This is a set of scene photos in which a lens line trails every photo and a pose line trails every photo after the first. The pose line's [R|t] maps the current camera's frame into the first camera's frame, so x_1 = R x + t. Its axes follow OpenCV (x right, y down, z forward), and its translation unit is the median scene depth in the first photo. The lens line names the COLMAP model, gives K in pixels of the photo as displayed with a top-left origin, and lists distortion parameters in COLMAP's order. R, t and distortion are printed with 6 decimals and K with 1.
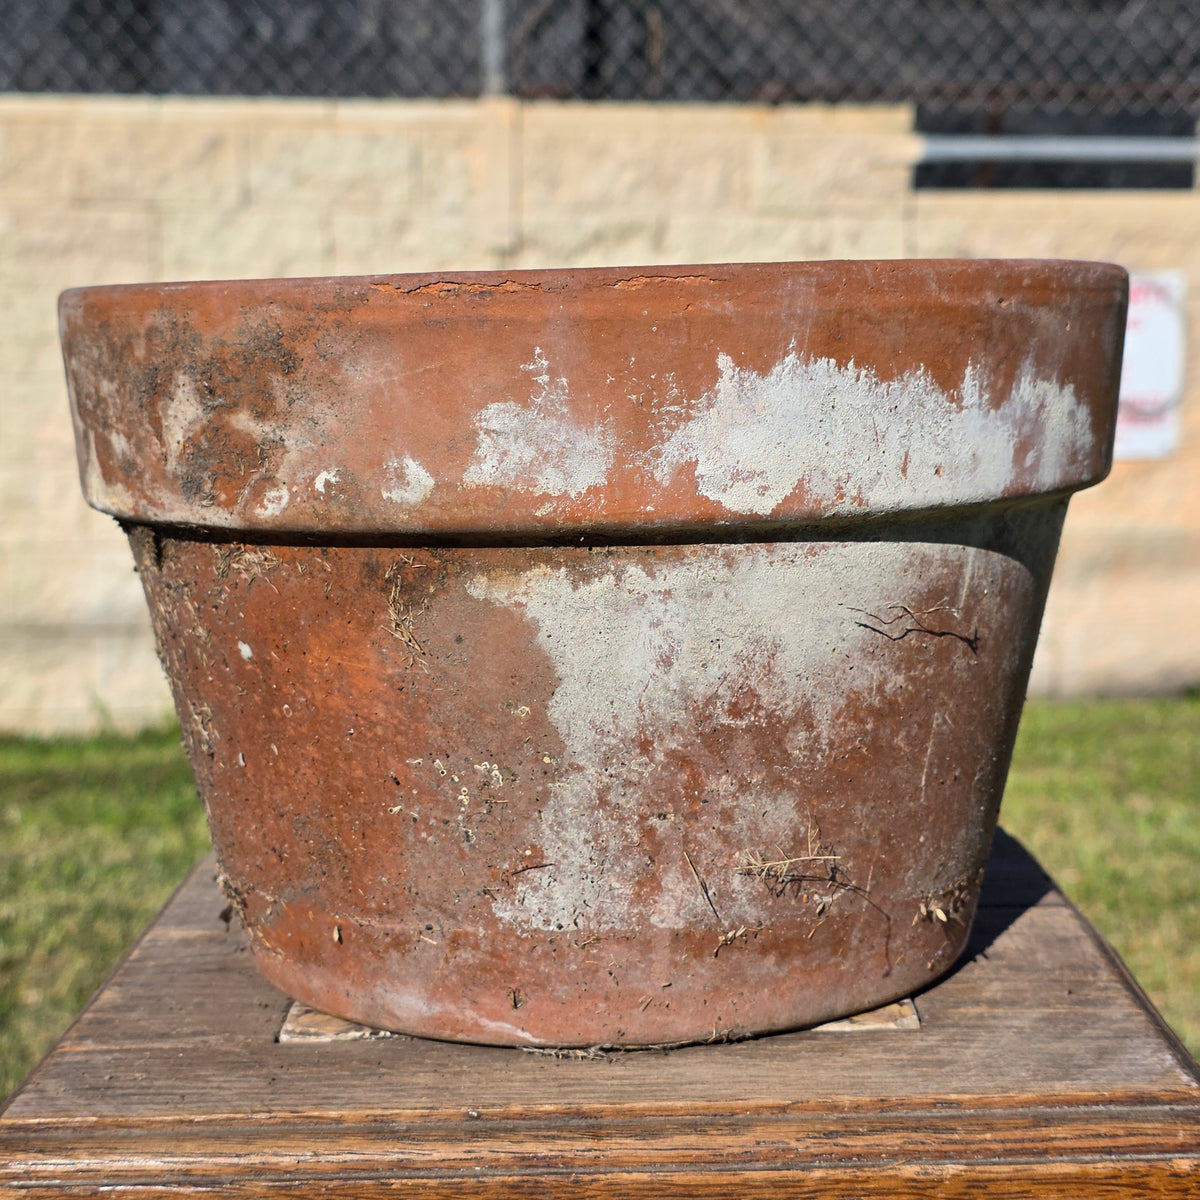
lens RADIAL K [[2271.7, 0, 639.3], [0, 2271.7, 605.1], [0, 0, 1]] dist [0.014397, 0.000000]
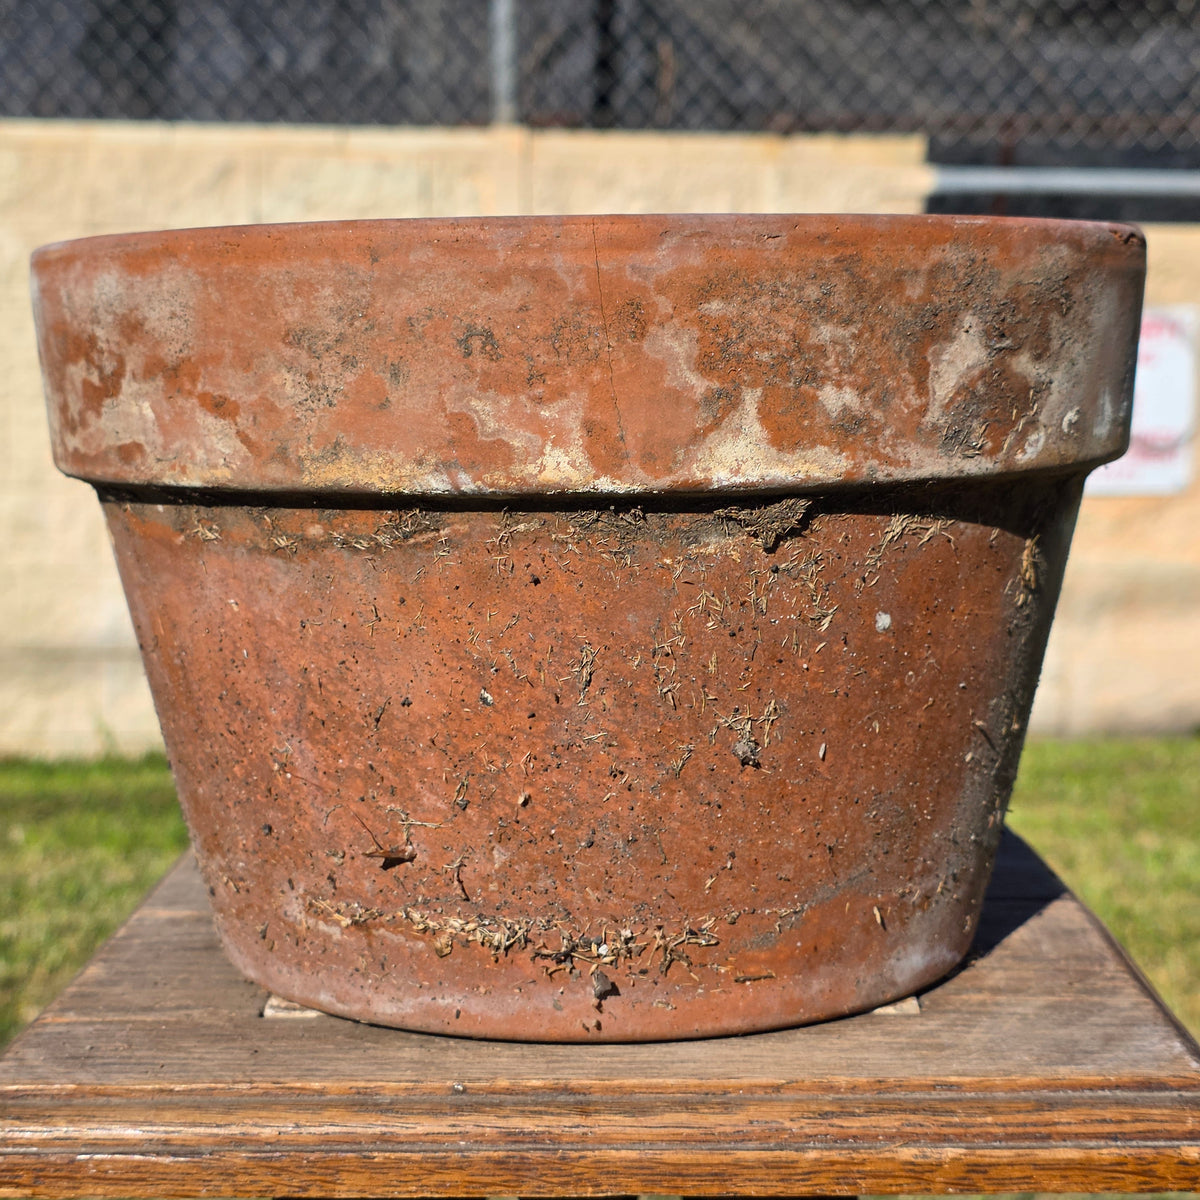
lens RADIAL K [[2271.7, 0, 575.5], [0, 2271.7, 626.1], [0, 0, 1]] dist [0.014397, 0.000000]
pose [[0.999461, 0.011961, -0.030585, 0.004334], [-0.012202, 0.999896, -0.007691, 0.031505], [0.030490, 0.008060, 0.999503, 0.024359]]
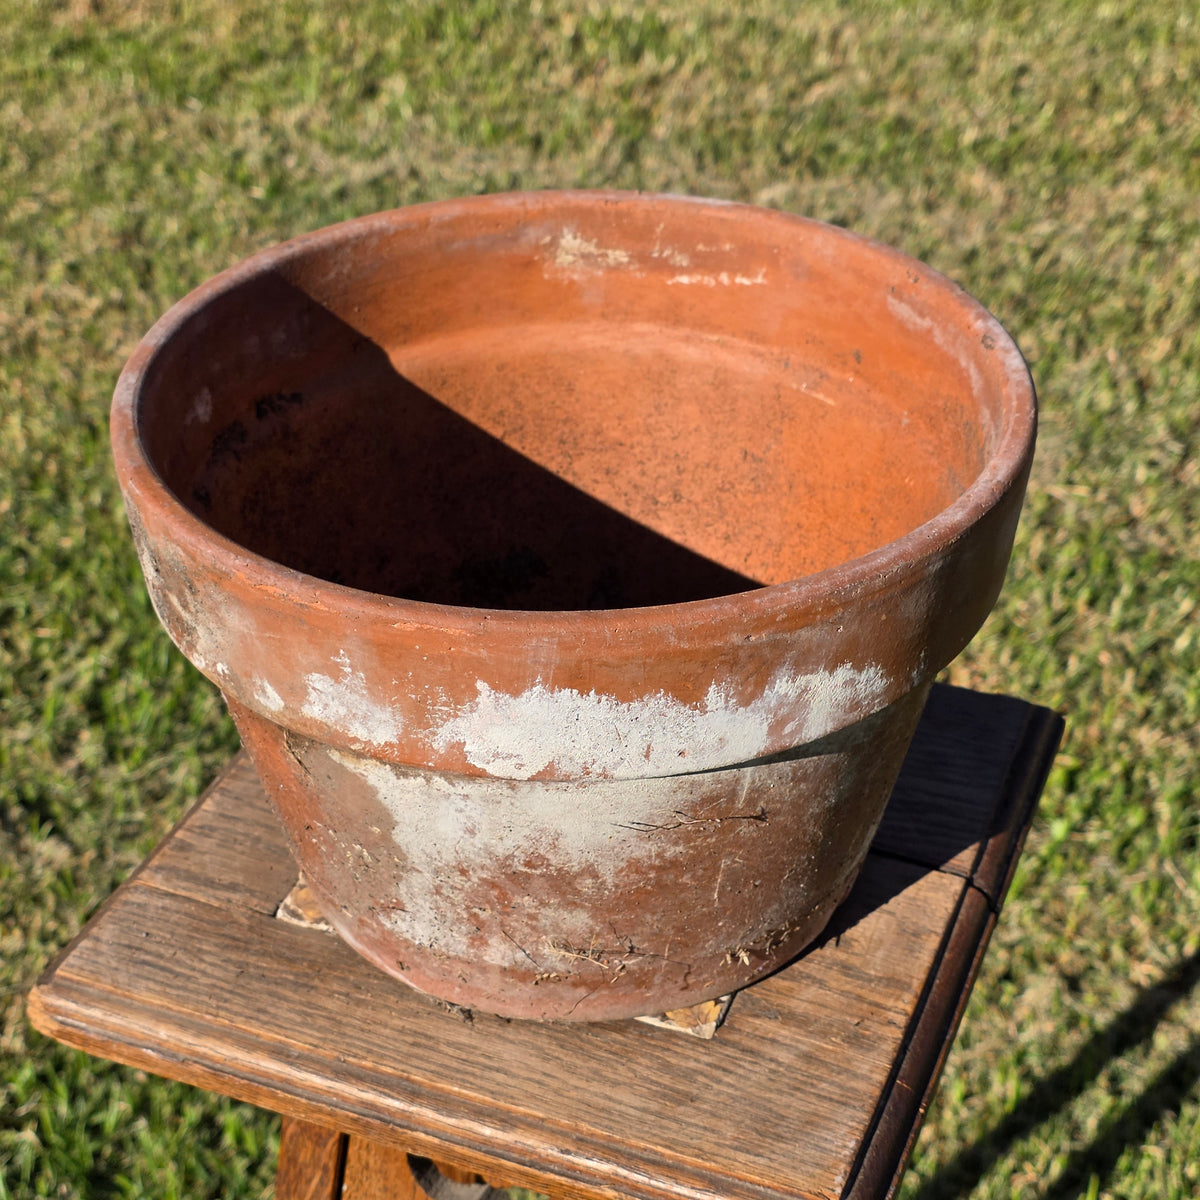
lens RADIAL K [[2271.7, 0, 631.5], [0, 2271.7, 647.9], [0, 0, 1]] dist [0.014397, 0.000000]
pose [[0.930429, 0.228126, -0.286810, 0.427029], [-0.065315, 0.873322, 0.482746, -0.670351], [0.360604, -0.430428, 0.827464, 0.006769]]
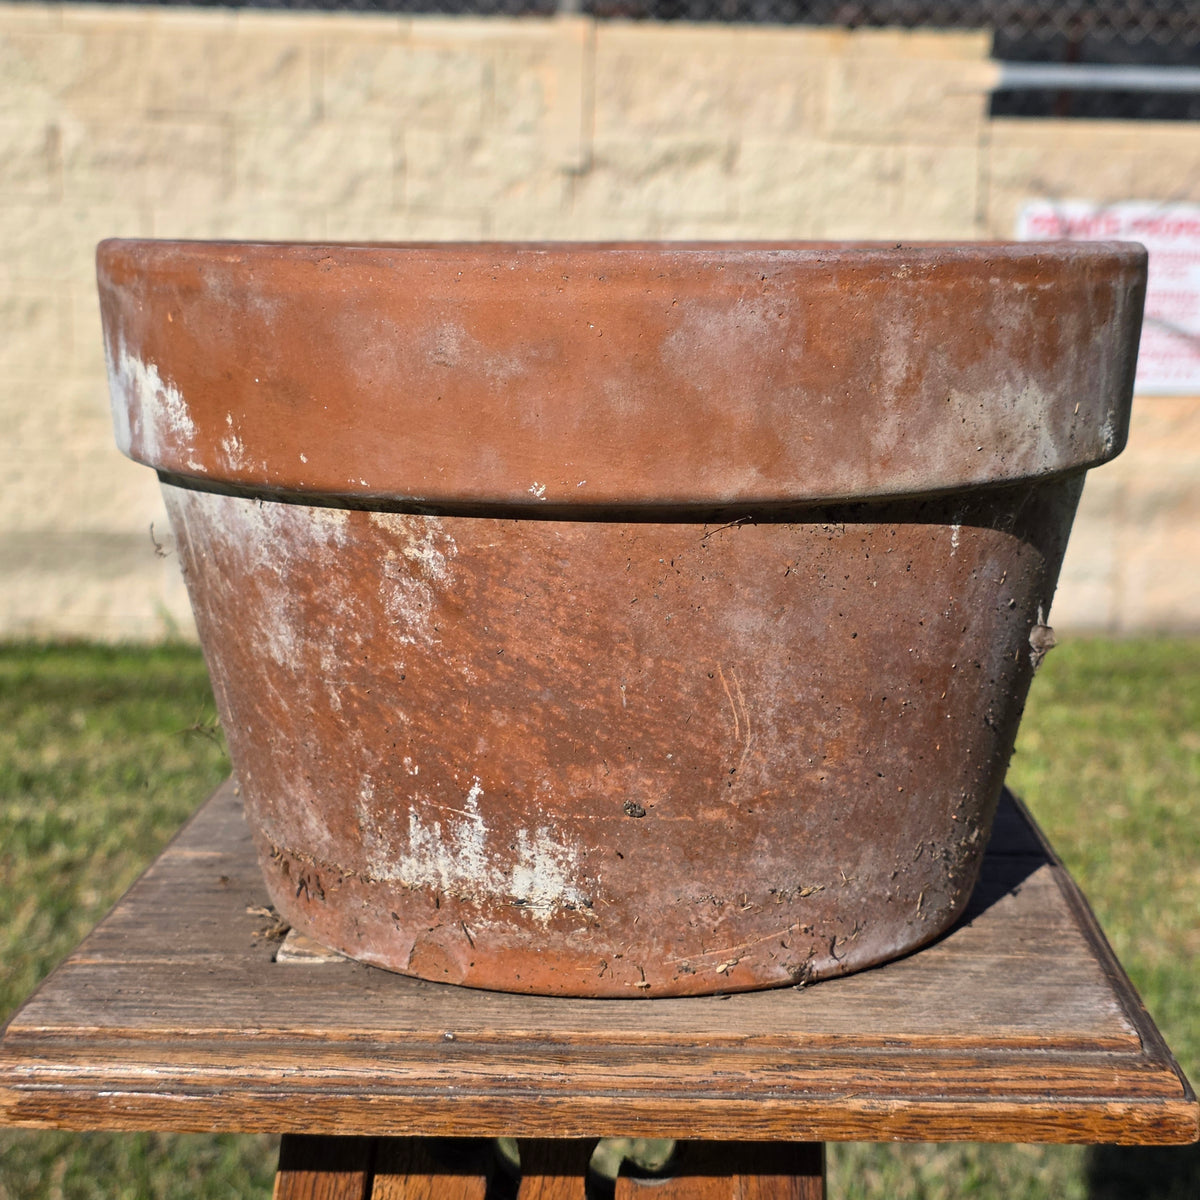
lens RADIAL K [[2271.7, 0, 626.2], [0, 2271.7, 618.0], [0, 0, 1]] dist [0.014397, 0.000000]
pose [[0.998947, 0.027877, -0.036446, 0.041536], [-0.026338, 0.998768, 0.042050, -0.017766], [0.037573, -0.041046, 0.998451, -0.047616]]
